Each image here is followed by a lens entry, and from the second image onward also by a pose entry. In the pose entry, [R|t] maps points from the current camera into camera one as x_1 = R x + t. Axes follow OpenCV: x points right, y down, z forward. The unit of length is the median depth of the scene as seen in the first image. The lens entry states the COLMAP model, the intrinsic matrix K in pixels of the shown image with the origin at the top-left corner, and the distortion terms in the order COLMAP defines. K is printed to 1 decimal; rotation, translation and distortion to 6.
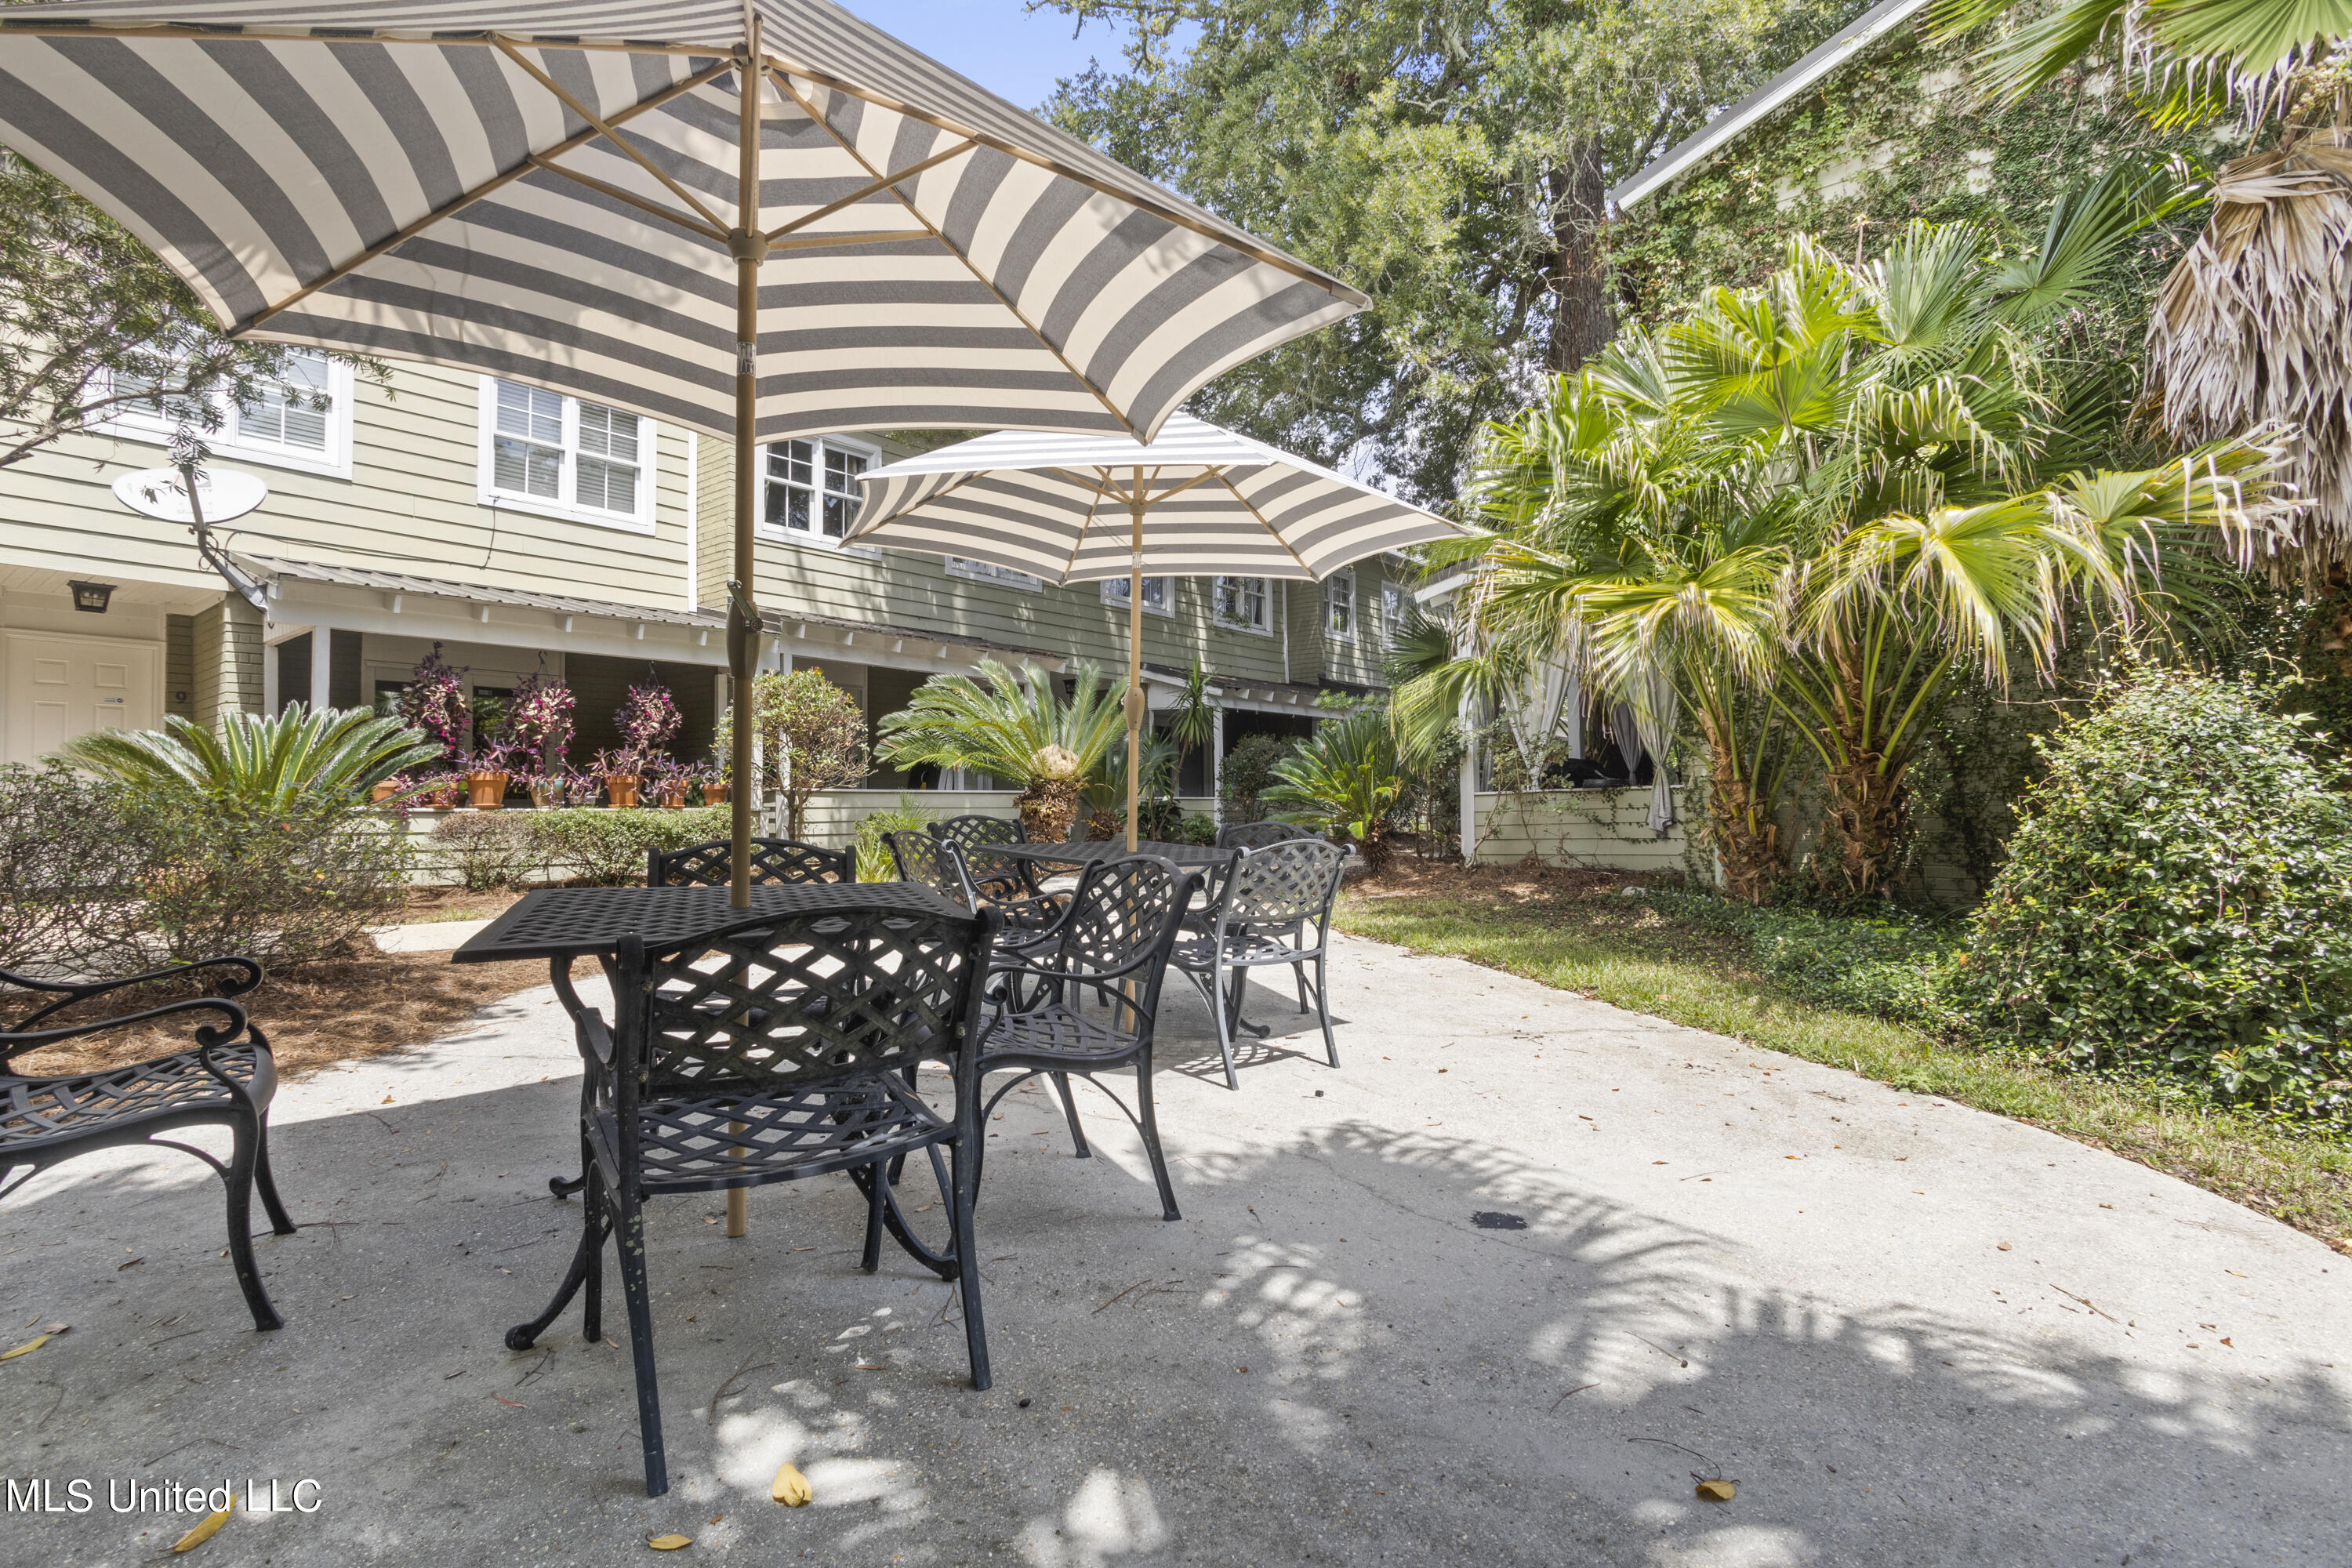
lens RADIAL K [[1192.2, 0, 1184.1], [0, 1192.2, 794.0], [0, 0, 1]] dist [-0.046235, 0.040294]
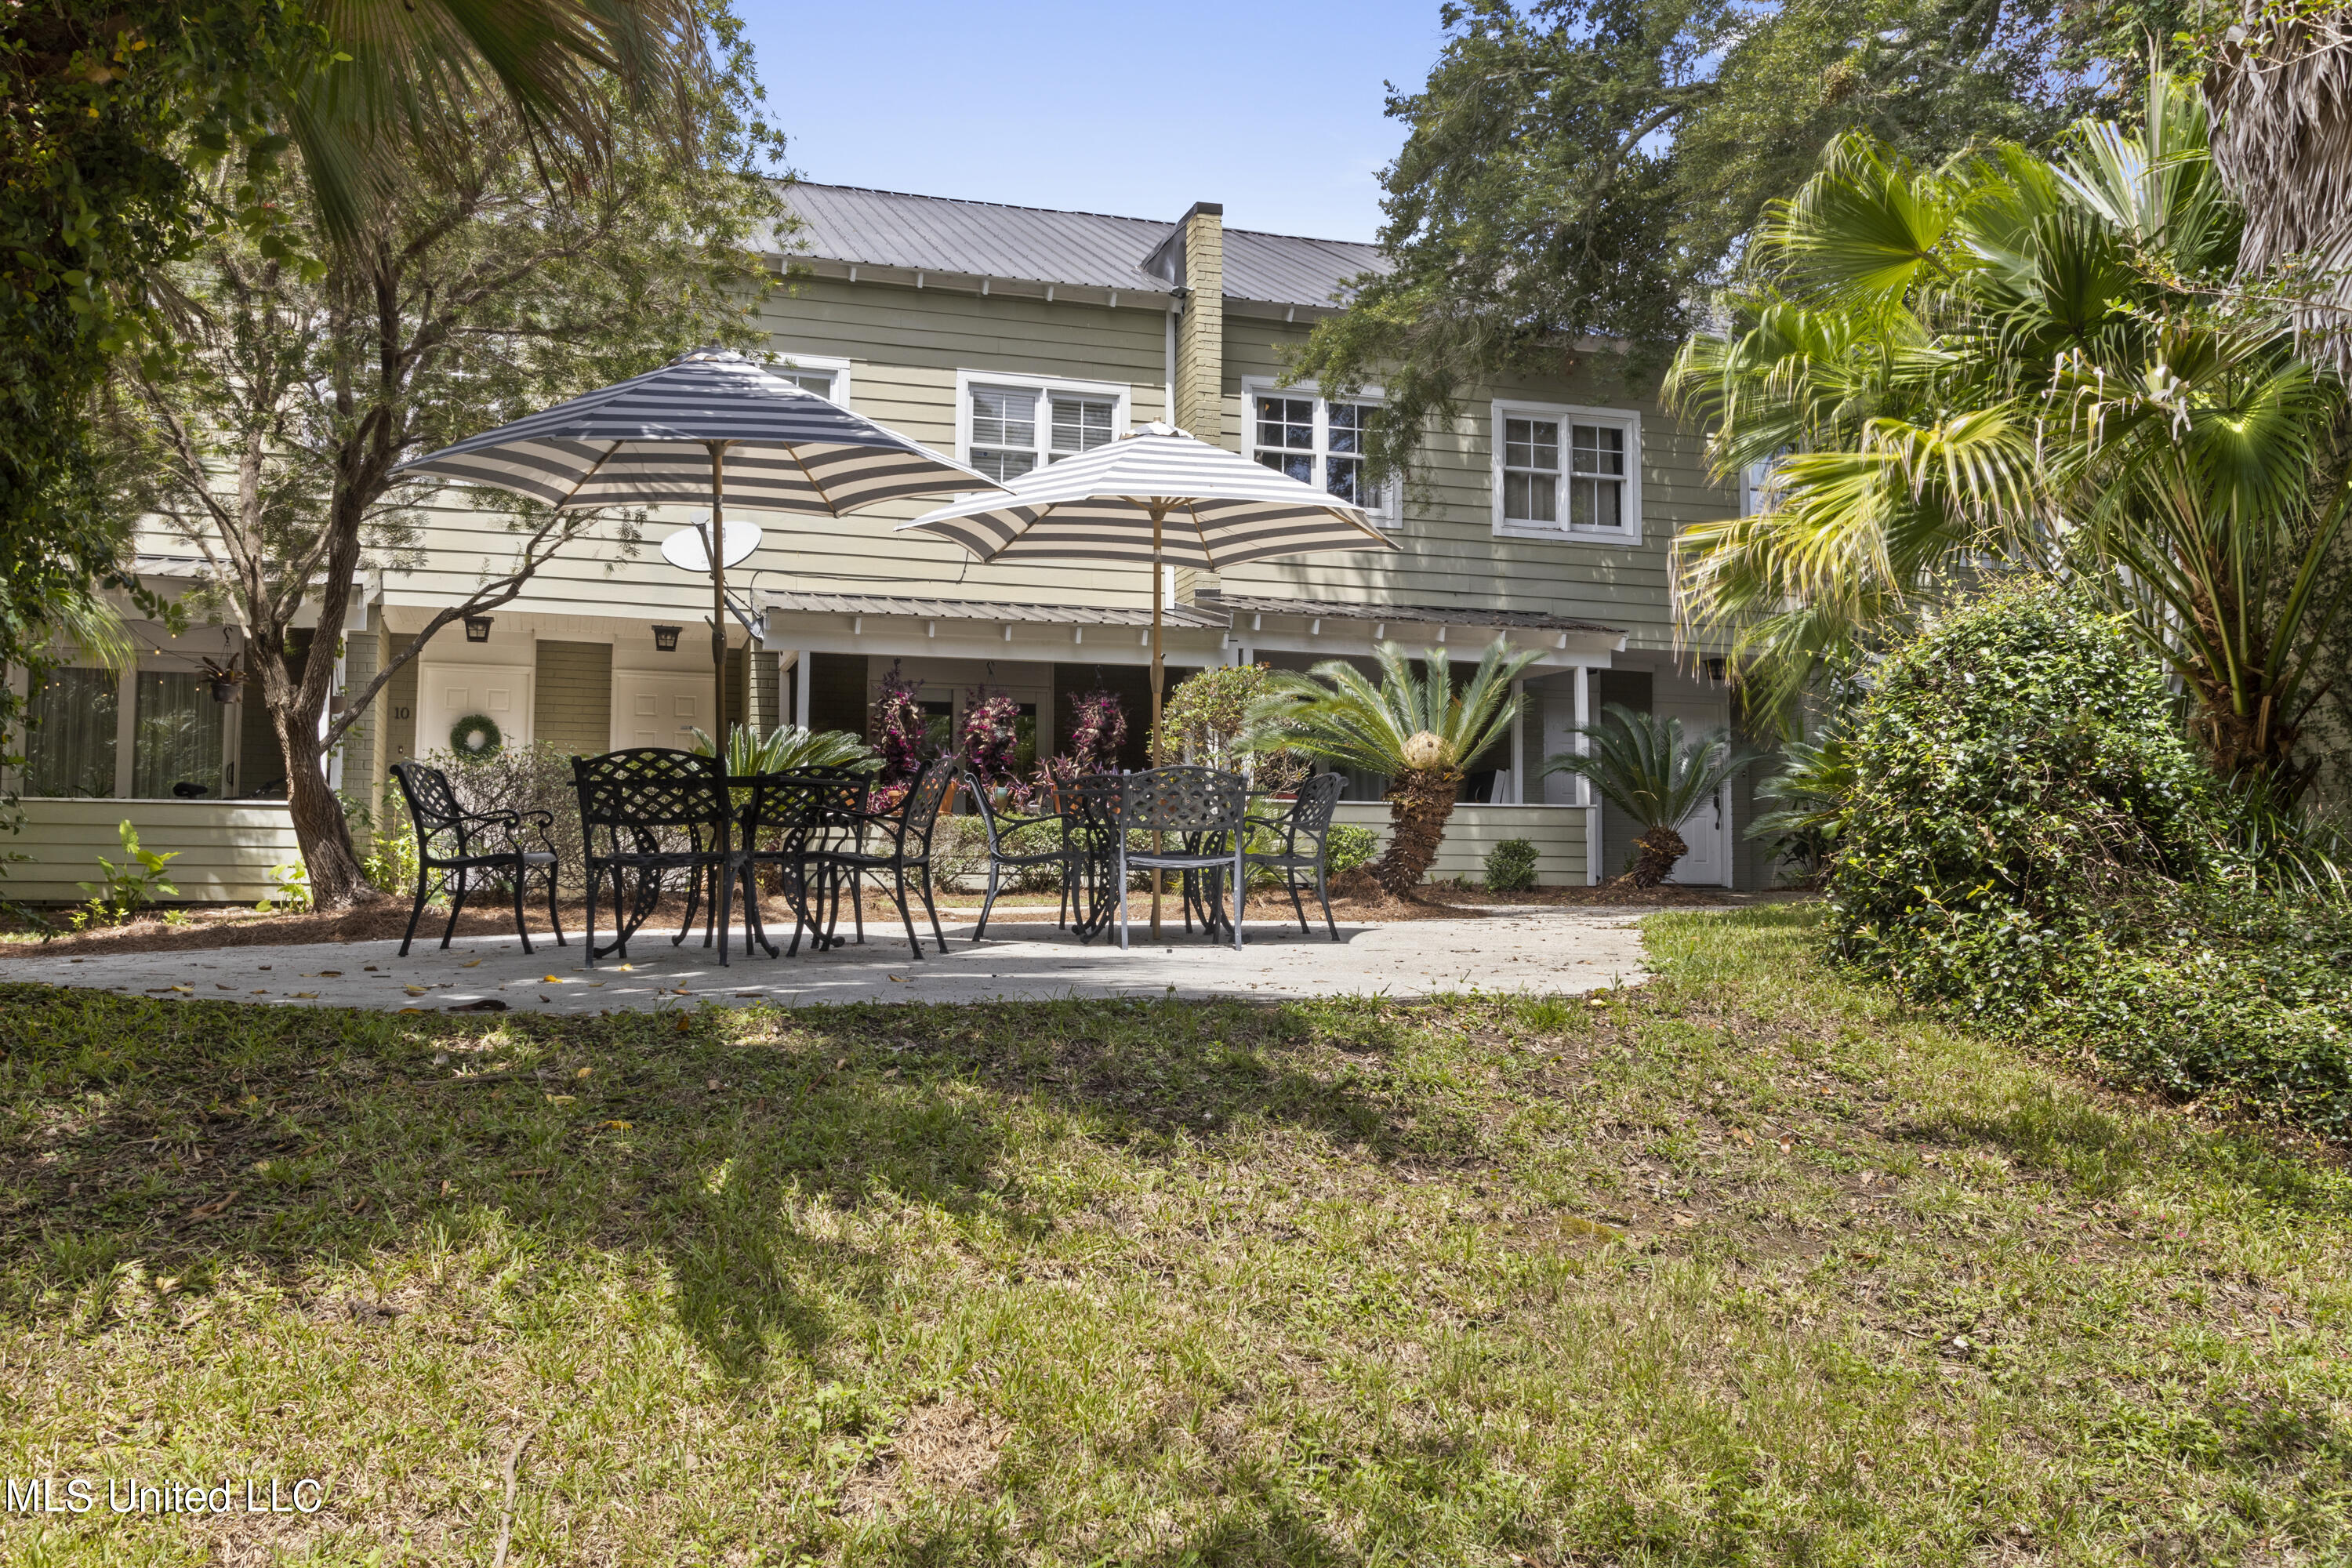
lens RADIAL K [[2011.3, 0, 1176.0], [0, 2011.3, 784.0], [0, 0, 1]] dist [0.061294, 0.000243]
pose [[0.836512, -0.028303, -0.547217, 0.631989], [0.004179, 0.998966, -0.045280, 0.074308], [0.547932, 0.035590, 0.835765, -0.413107]]
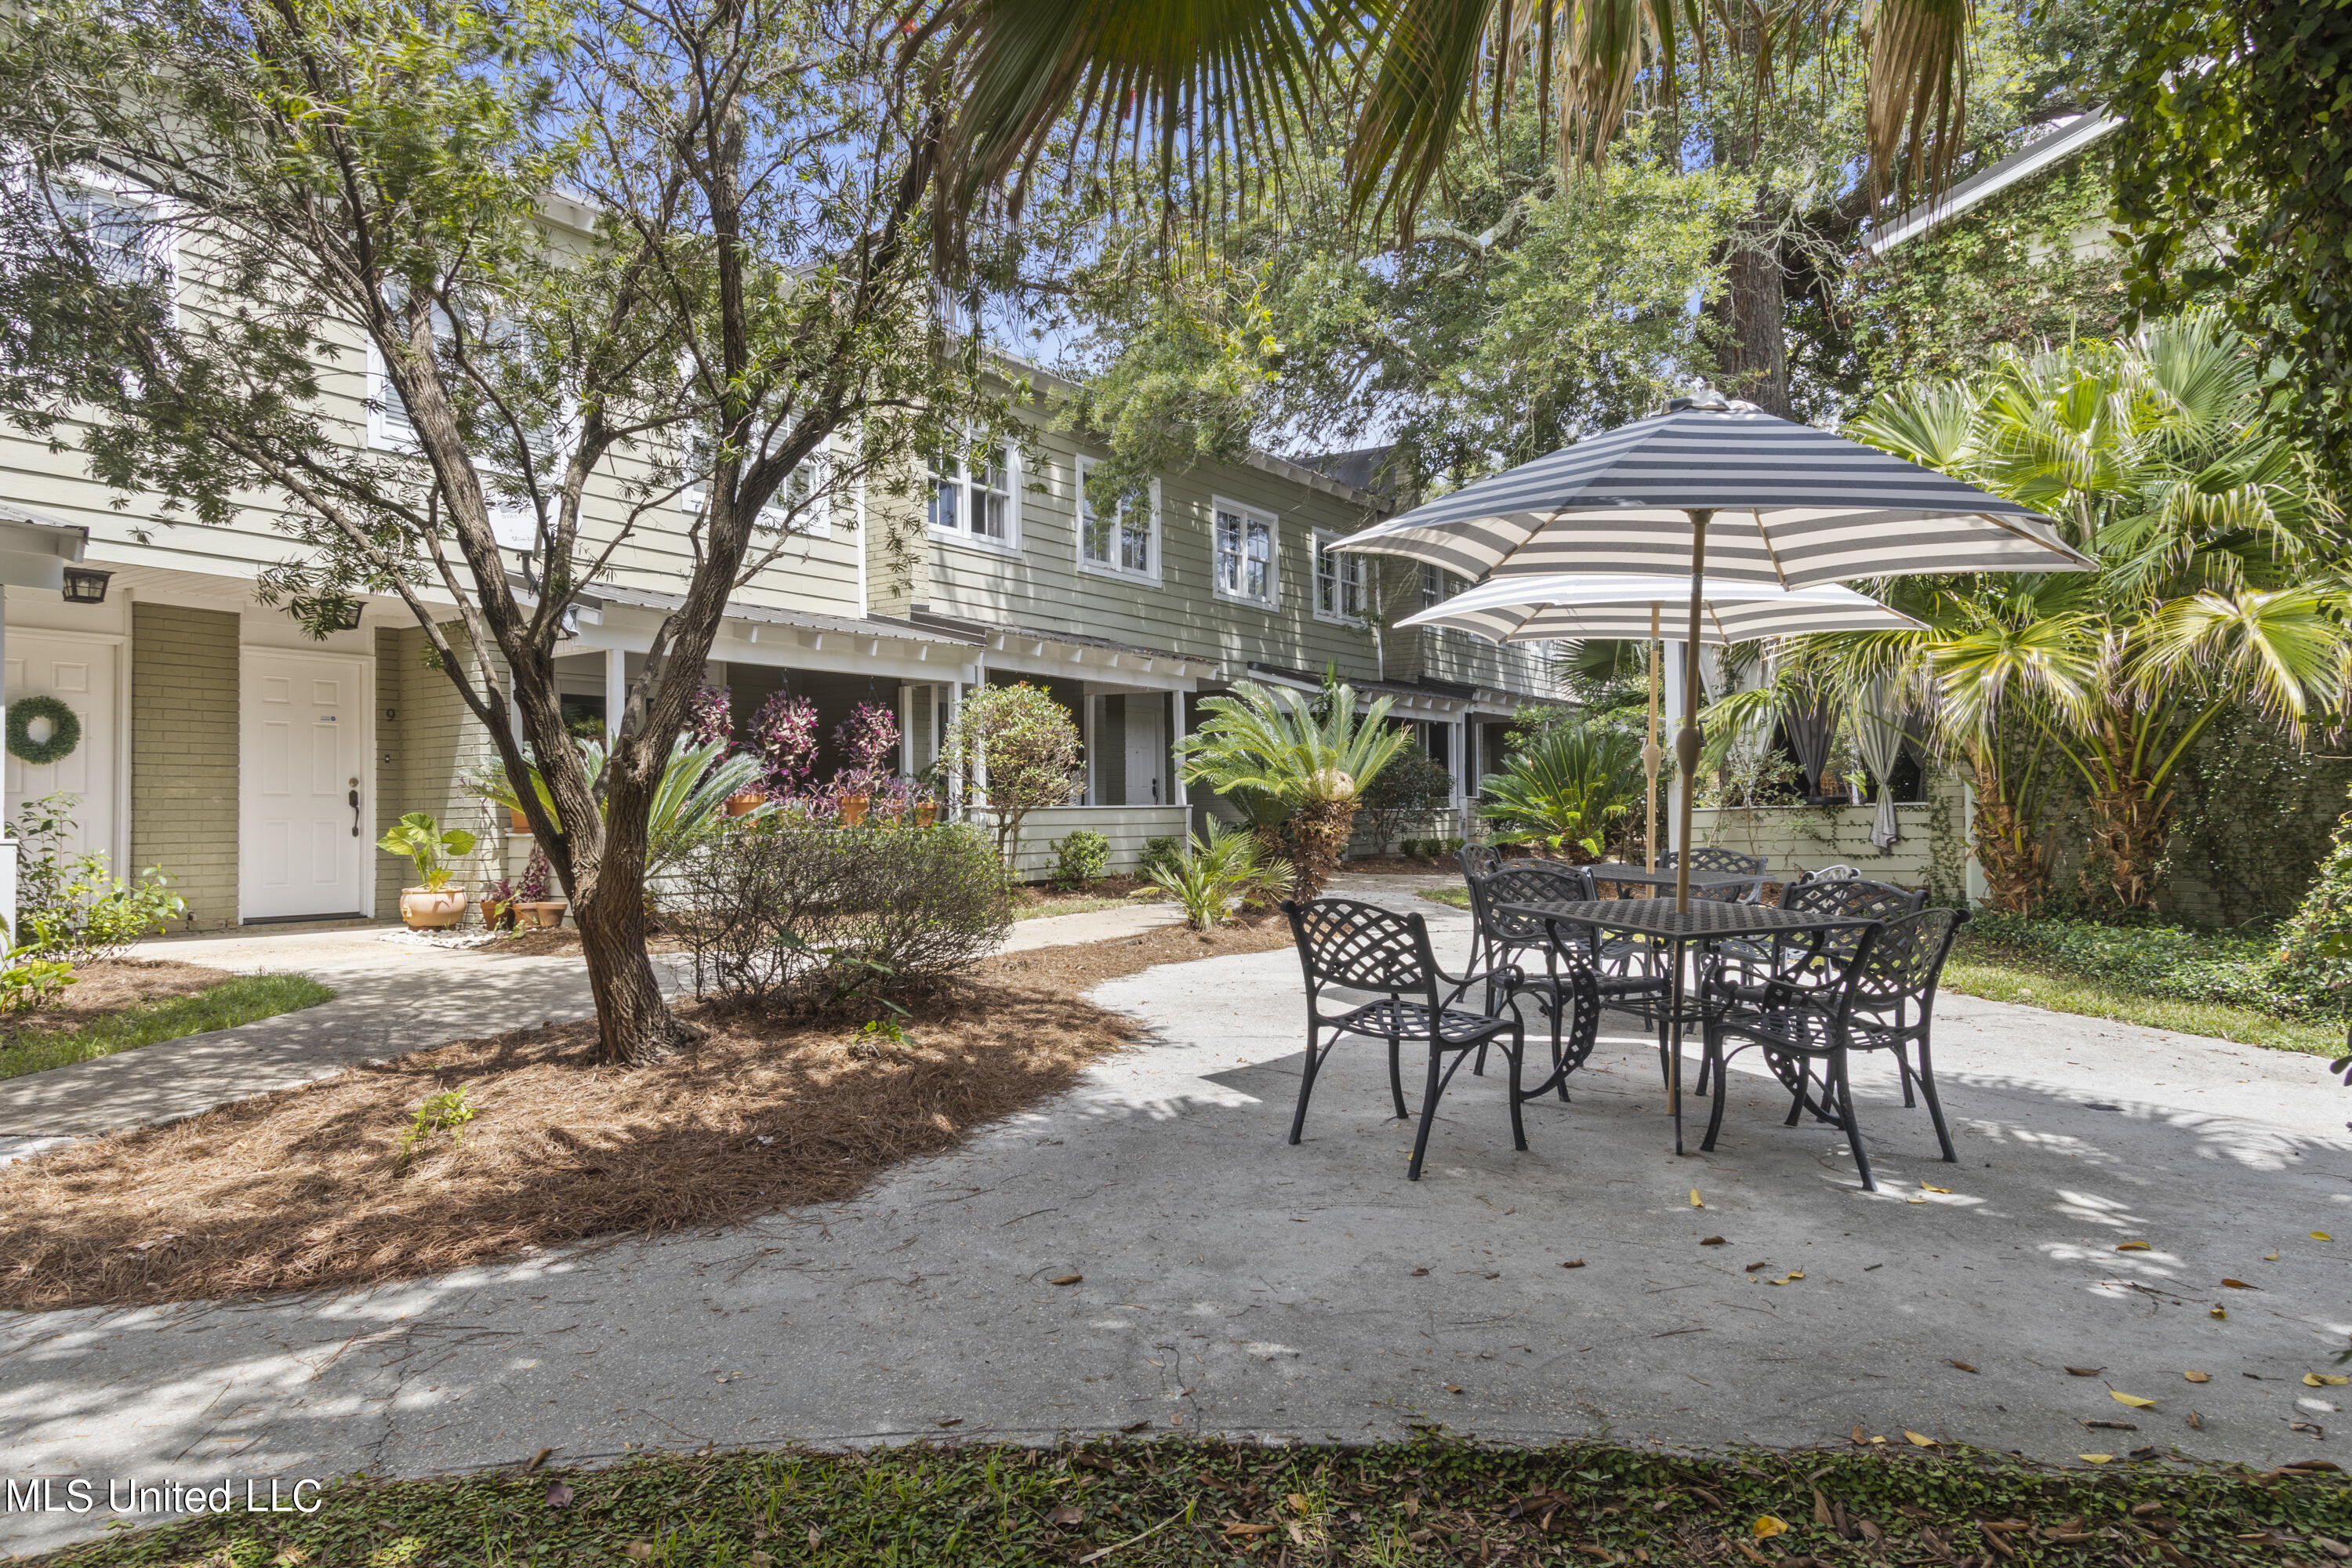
lens RADIAL K [[1522.5, 0, 1176.0], [0, 1522.5, 784.0], [0, 0, 1]] dist [0.036731, 0.001067]
pose [[0.996412, -0.002158, 0.084609, -0.379188], [0.002461, 0.999991, -0.003475, -0.024120], [-0.084601, 0.003671, 0.996408, -0.321852]]
